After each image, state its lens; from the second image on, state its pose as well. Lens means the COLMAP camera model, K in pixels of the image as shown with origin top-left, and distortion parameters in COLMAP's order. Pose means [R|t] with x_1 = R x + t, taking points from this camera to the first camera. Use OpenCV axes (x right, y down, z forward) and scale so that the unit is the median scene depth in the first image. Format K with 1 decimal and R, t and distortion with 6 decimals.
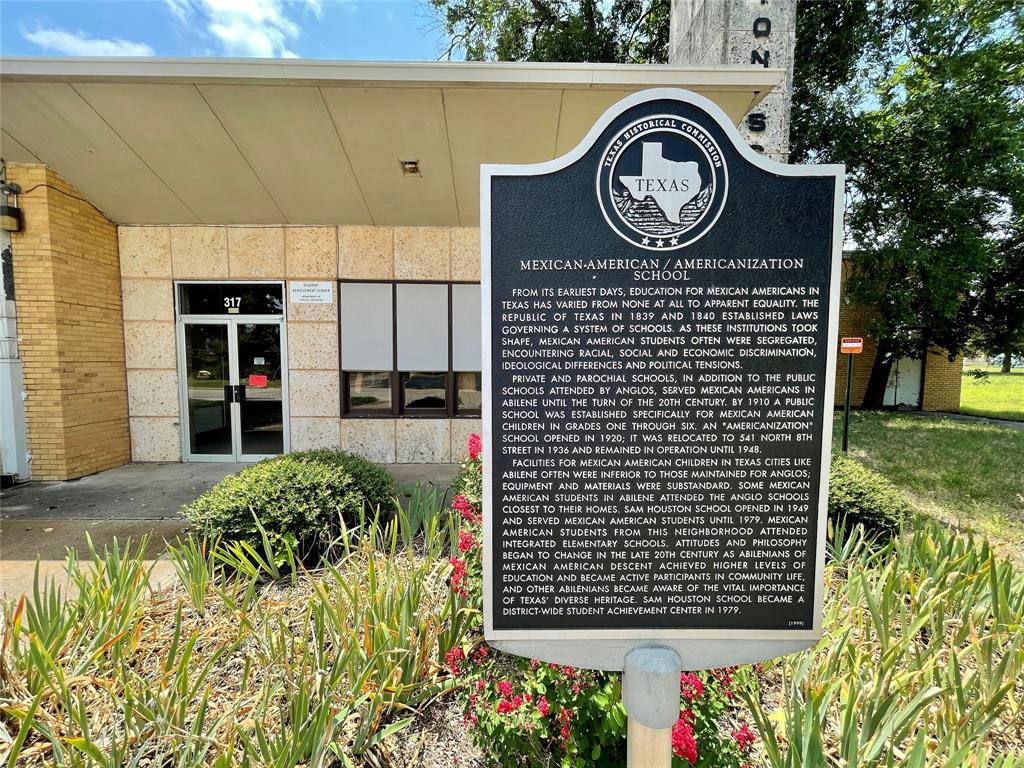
lens RADIAL K [[423.4, 0, 512.0], [0, 423.4, 384.0], [0, 0, 1]] dist [0.000054, -0.000207]
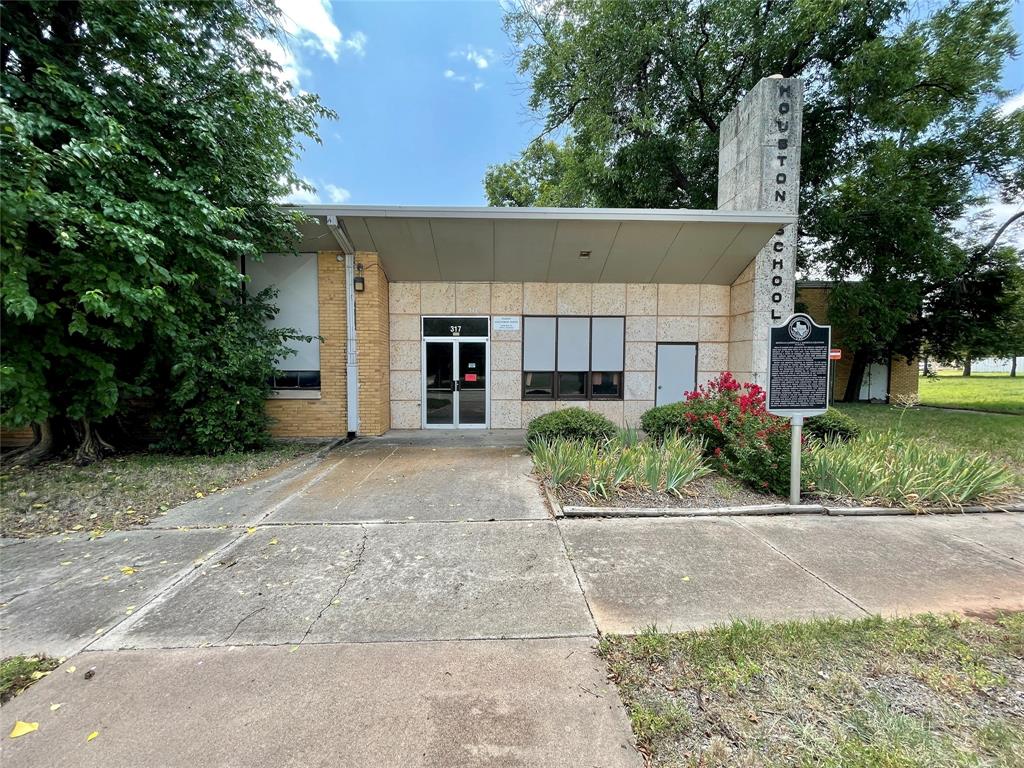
lens RADIAL K [[423.4, 0, 512.0], [0, 423.4, 384.0], [0, 0, 1]] dist [0.000054, -0.000207]
pose [[0.999710, -0.004851, 0.023568, -0.489987], [0.005301, 0.999804, -0.019068, 0.048794], [-0.023470, 0.019188, 0.999540, -0.616533]]
